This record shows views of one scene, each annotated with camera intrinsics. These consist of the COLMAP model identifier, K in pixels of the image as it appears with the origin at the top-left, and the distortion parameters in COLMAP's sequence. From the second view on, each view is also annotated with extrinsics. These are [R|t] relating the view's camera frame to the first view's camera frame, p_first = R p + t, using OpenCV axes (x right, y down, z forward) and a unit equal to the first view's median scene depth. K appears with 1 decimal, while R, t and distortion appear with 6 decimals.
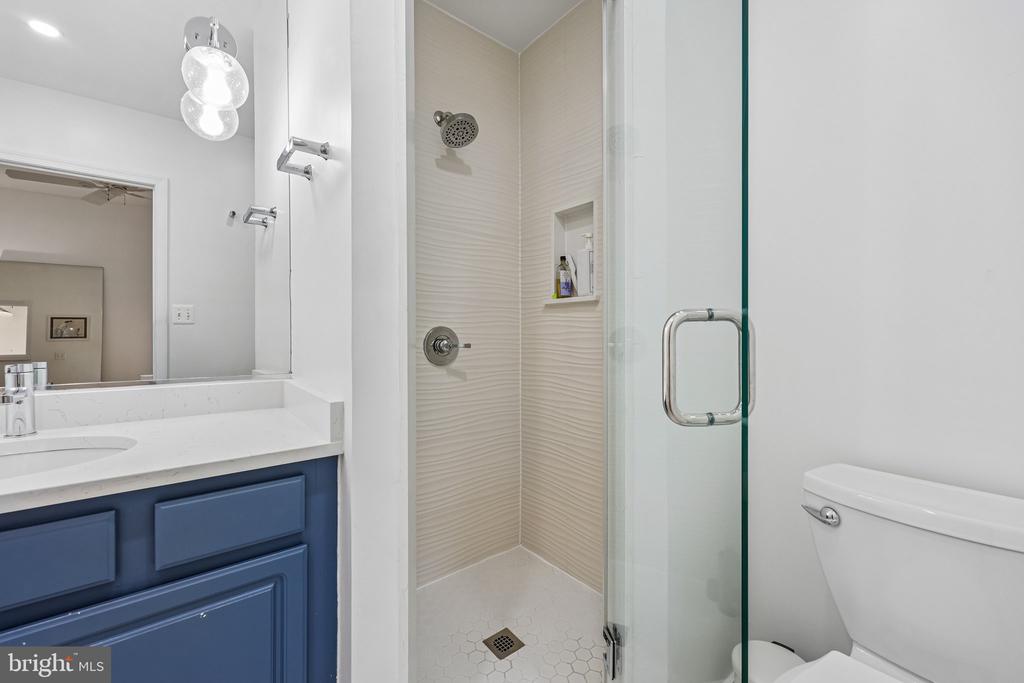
lens RADIAL K [[413.4, 0, 512.0], [0, 413.4, 339.3], [0, 0, 1]] dist [0.001669, 0.000497]
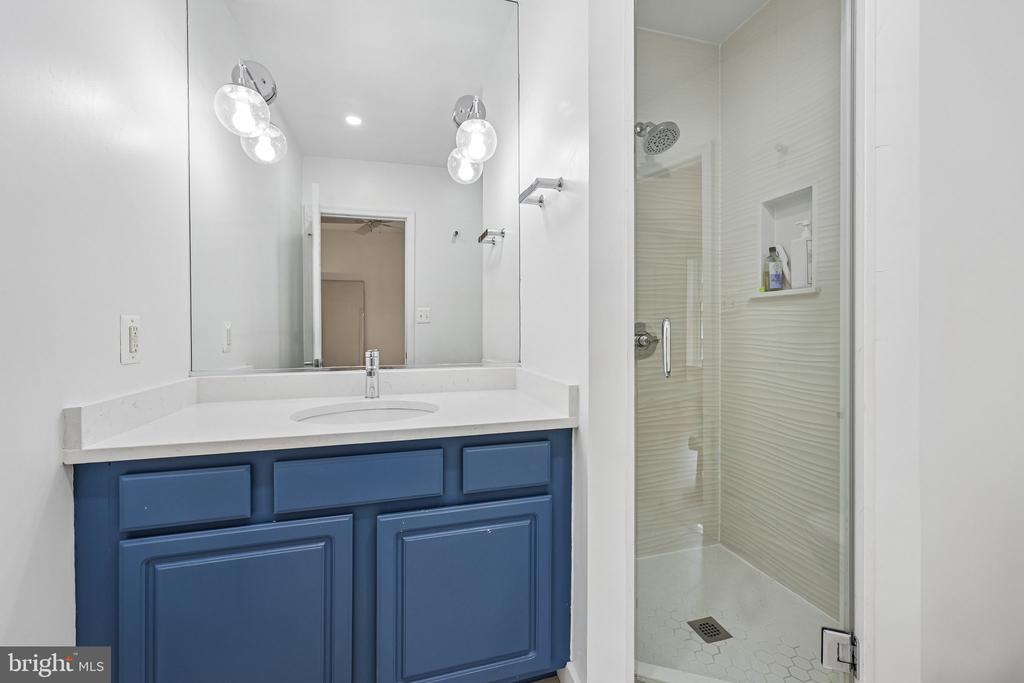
lens RADIAL K [[413.4, 0, 511.9], [0, 413.4, 335.1], [0, 0, 1]] dist [0.001669, 0.000497]
pose [[0.917757, -0.001092, -0.397141, -0.062167], [0.002146, 0.999995, 0.002209, -0.002559], [0.397137, -0.002880, 0.917755, -0.141905]]
